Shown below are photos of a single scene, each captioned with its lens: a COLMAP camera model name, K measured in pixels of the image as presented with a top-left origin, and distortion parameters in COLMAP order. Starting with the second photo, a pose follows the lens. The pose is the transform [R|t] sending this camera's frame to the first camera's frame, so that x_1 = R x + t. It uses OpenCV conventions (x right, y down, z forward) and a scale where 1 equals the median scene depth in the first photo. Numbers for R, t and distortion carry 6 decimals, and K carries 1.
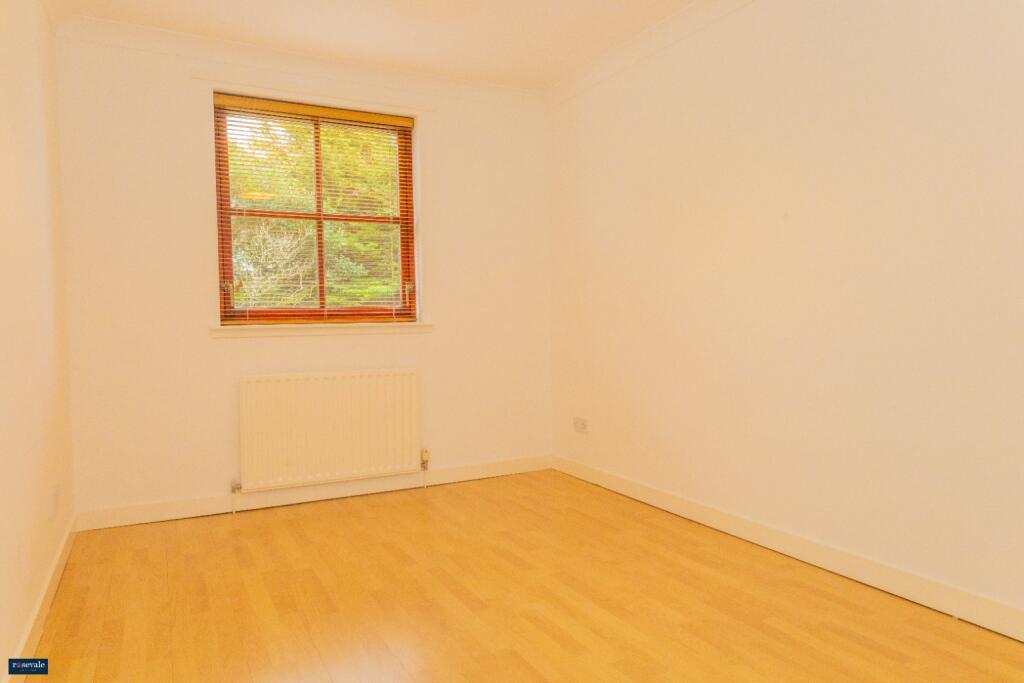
lens RADIAL K [[652.9, 0, 510.8], [0, 652.9, 351.3], [0, 0, 1]] dist [0.000405, 0.000247]
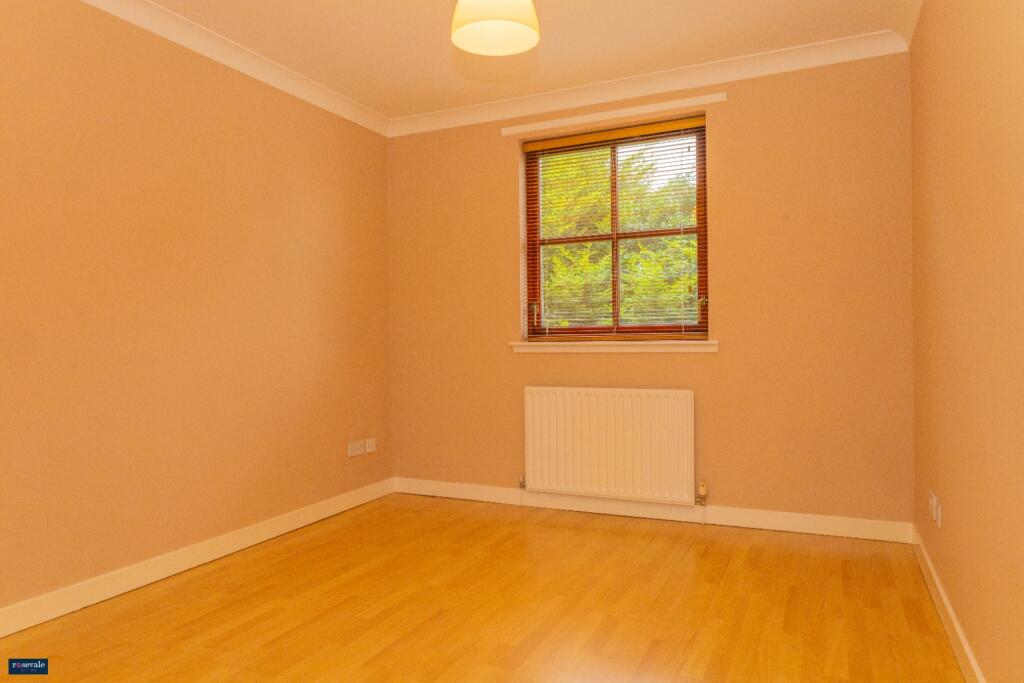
lens RADIAL K [[677.8, 0, 512.0], [0, 677.8, 341.5], [0, 0, 1]] dist [0.004666, 0.000711]
pose [[0.630499, 0.013098, -0.776080, 0.439110], [-0.039860, 0.999085, -0.015522, -0.018516], [0.775166, 0.040721, 0.630444, 0.213772]]
